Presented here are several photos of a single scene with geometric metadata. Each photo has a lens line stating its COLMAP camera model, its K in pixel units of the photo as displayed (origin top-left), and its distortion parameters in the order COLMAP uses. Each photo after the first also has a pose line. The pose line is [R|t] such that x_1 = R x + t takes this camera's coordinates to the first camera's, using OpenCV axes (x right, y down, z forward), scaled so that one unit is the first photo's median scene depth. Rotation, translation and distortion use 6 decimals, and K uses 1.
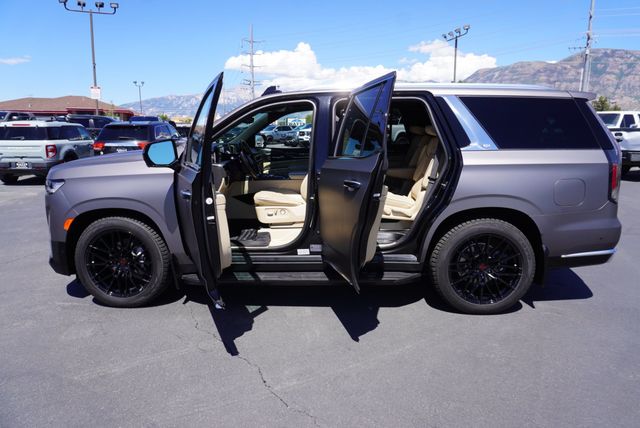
lens RADIAL K [[451.4, 0, 322.4], [0, 451.4, 216.4], [0, 0, 1]] dist [-0.013708, 0.023798]
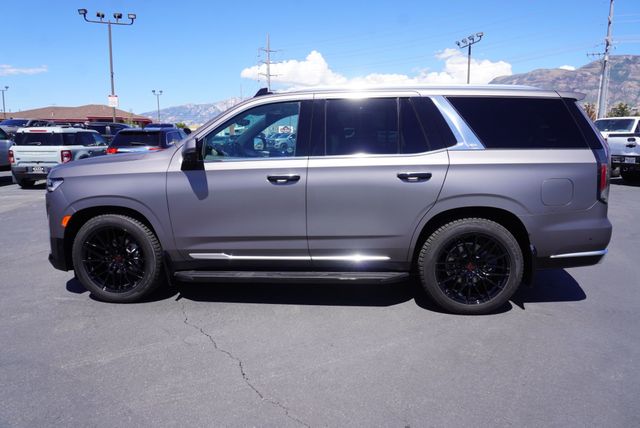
lens RADIAL K [[451.4, 0, 322.2], [0, 451.4, 216.3], [0, 0, 1]] dist [-0.013708, 0.023798]
pose [[0.999134, 0.006320, -0.041116, 0.067001], [-0.007123, 0.999786, -0.019421, 0.021687], [0.040985, 0.019697, 0.998966, -0.011917]]
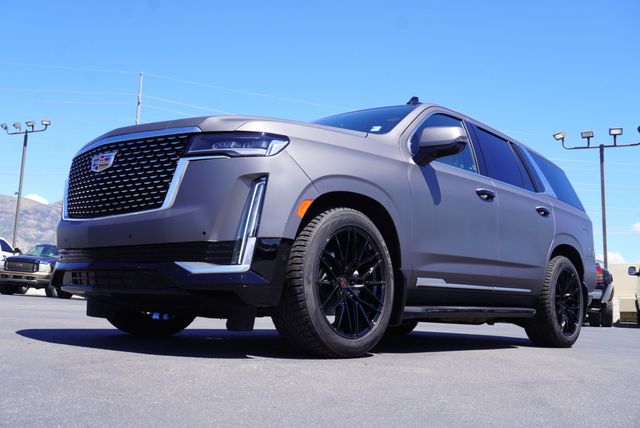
lens RADIAL K [[692.8, 0, 318.6], [0, 692.8, 214.5], [0, 0, 1]] dist [0.002367, 0.000000]
pose [[0.580442, 0.148903, 0.800571, -1.291648], [0.120911, 0.956480, -0.265567, 0.271882], [-0.805274, 0.250944, 0.537178, 0.496624]]
